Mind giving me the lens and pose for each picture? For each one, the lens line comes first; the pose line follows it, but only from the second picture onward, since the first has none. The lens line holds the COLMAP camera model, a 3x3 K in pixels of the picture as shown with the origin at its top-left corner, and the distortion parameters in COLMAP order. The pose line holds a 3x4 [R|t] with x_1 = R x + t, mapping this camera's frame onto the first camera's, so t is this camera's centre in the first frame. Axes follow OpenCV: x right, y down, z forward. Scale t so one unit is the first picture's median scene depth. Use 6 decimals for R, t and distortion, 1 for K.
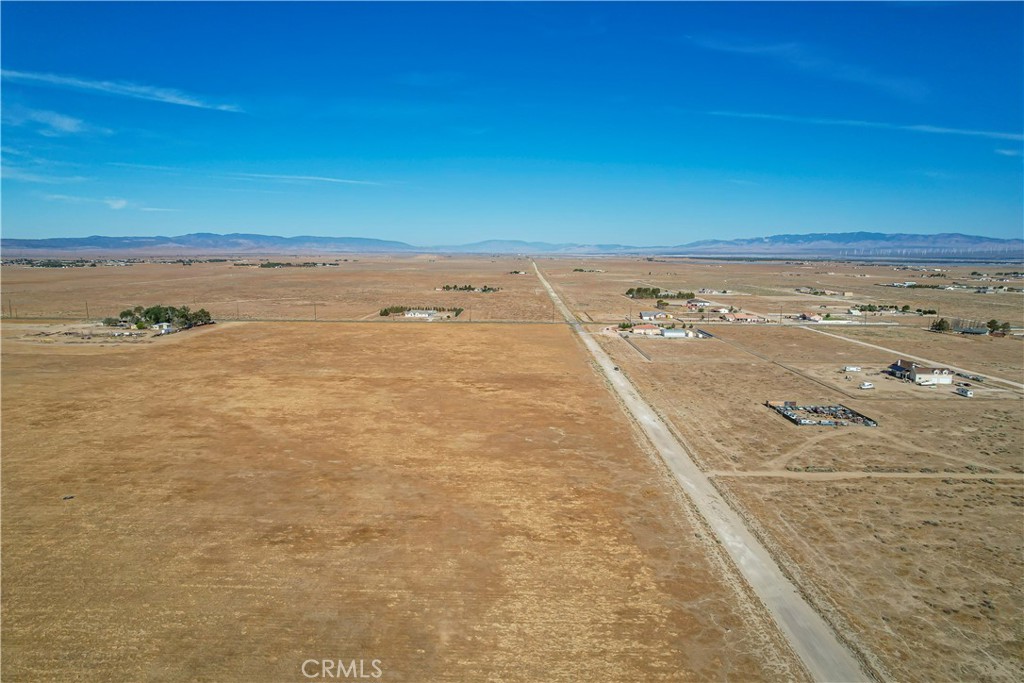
lens RADIAL K [[654.6, 0, 509.2], [0, 654.6, 340.5], [0, 0, 1]] dist [-0.066646, 0.046811]
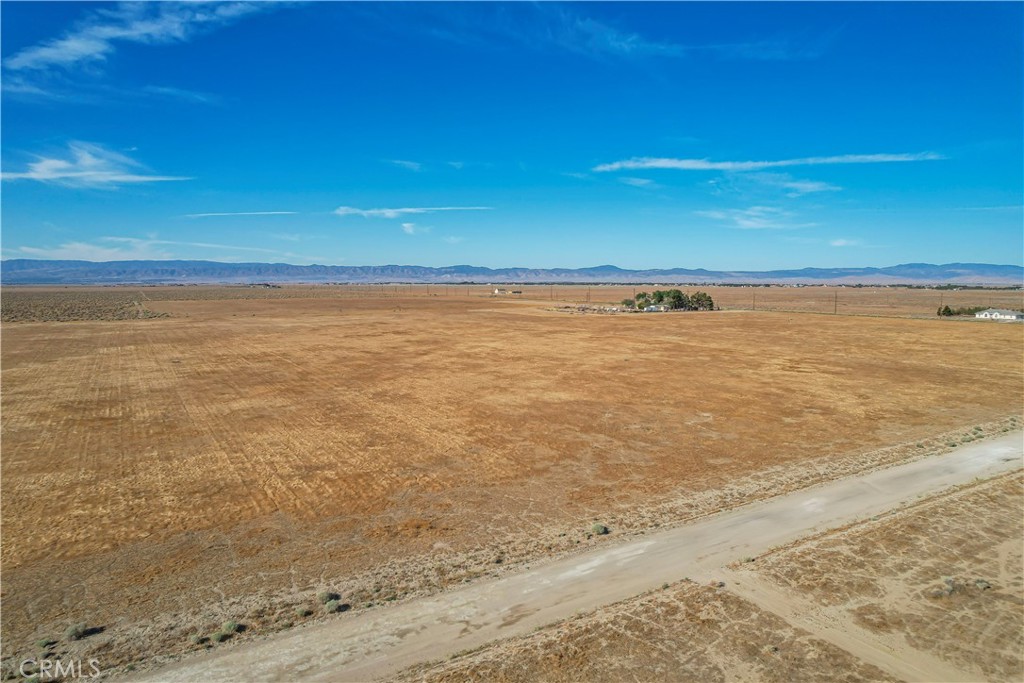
lens RADIAL K [[653.4, 0, 510.0], [0, 653.4, 344.2], [0, 0, 1]] dist [-0.074736, 0.068772]
pose [[0.536364, 0.076643, -0.840500, 0.399868], [-0.113397, 0.993383, 0.018219, 0.093083], [0.836334, 0.085538, 0.541506, 0.634421]]
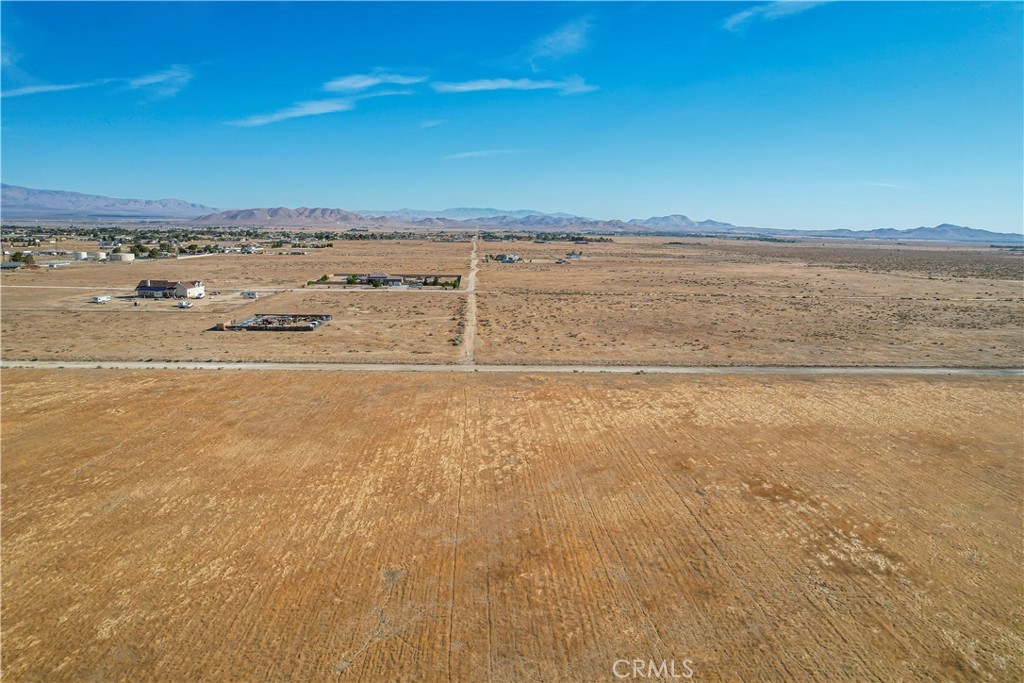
lens RADIAL K [[653.4, 0, 510.0], [0, 653.4, 344.2], [0, 0, 1]] dist [-0.074736, 0.068772]
pose [[-0.067973, -0.184323, 0.980512, -0.503748], [0.116320, 0.974619, 0.191279, 0.006695], [-0.990883, 0.127055, -0.044807, 0.806874]]
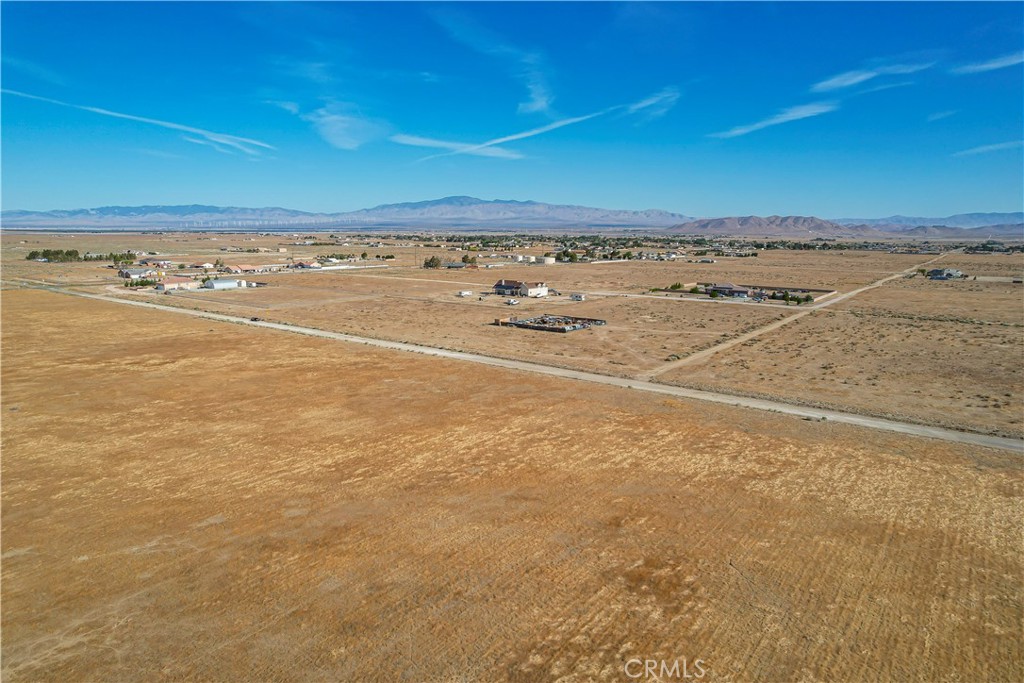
lens RADIAL K [[653.4, 0, 510.0], [0, 653.4, 344.2], [0, 0, 1]] dist [-0.074736, 0.068772]
pose [[0.585534, -0.142200, 0.798078, -0.405637], [0.104934, 0.989507, 0.099320, 0.044573], [-0.803827, 0.025590, 0.594312, 0.511699]]
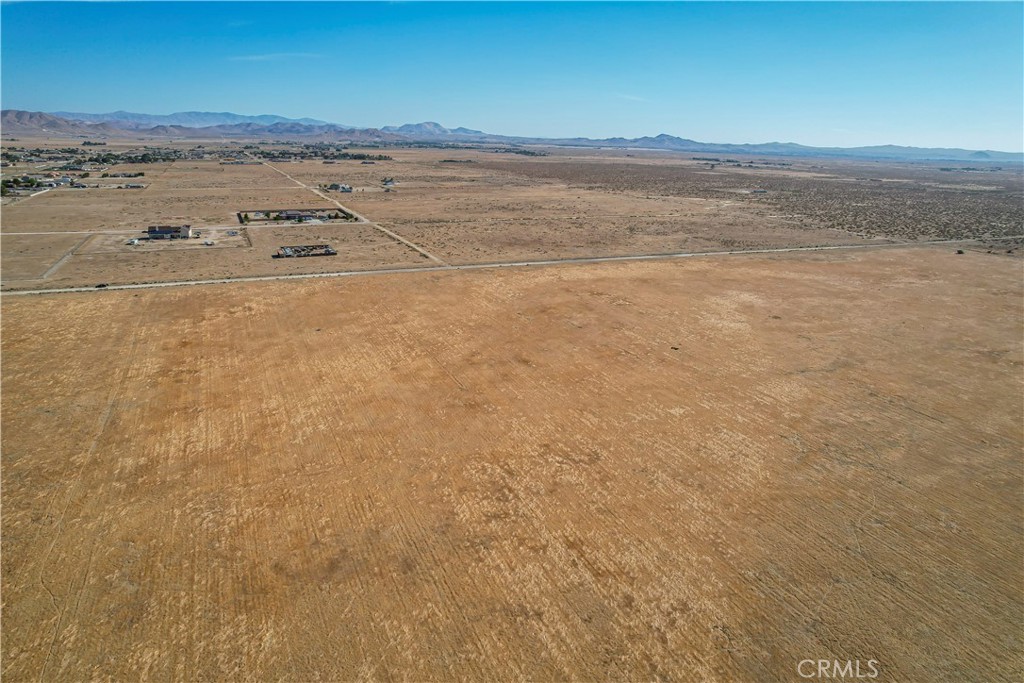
lens RADIAL K [[653.4, 0, 510.0], [0, 653.4, 344.2], [0, 0, 1]] dist [-0.074736, 0.068772]
pose [[-0.421623, -0.290649, 0.858928, -1.250391], [0.093148, 0.928344, 0.359863, -0.213986], [-0.901974, 0.231734, -0.364338, 1.316626]]
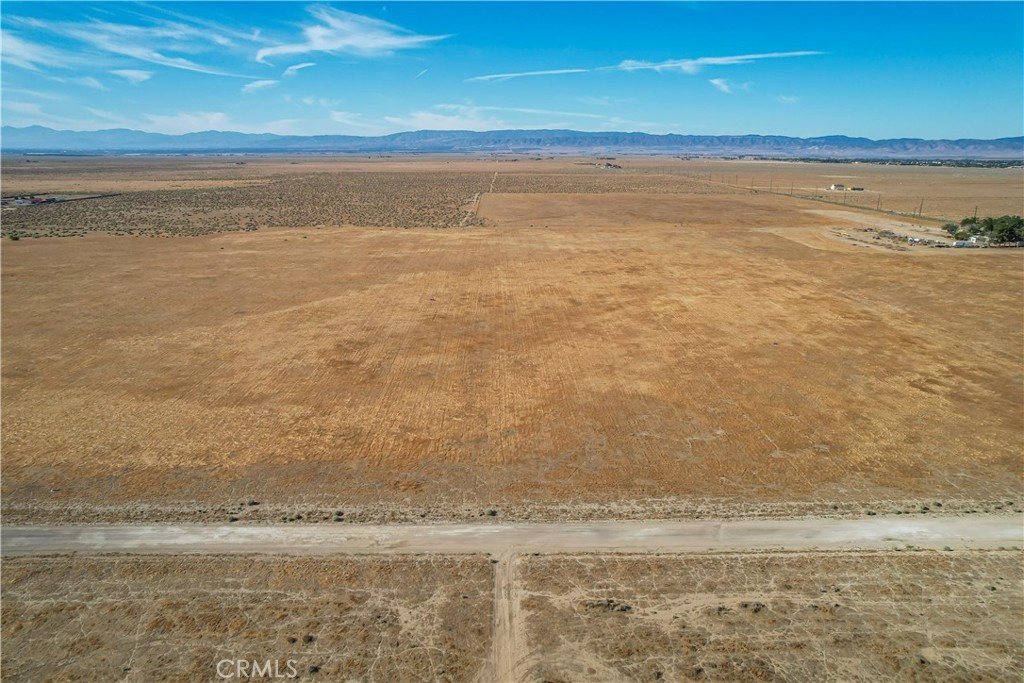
lens RADIAL K [[653.4, 0, 510.0], [0, 653.4, 344.2], [0, 0, 1]] dist [-0.074736, 0.068772]
pose [[0.040922, 0.283066, -0.958227, 0.624198], [-0.140670, 0.951111, 0.274956, -0.081193], [0.989210, 0.123542, 0.078740, 0.777245]]
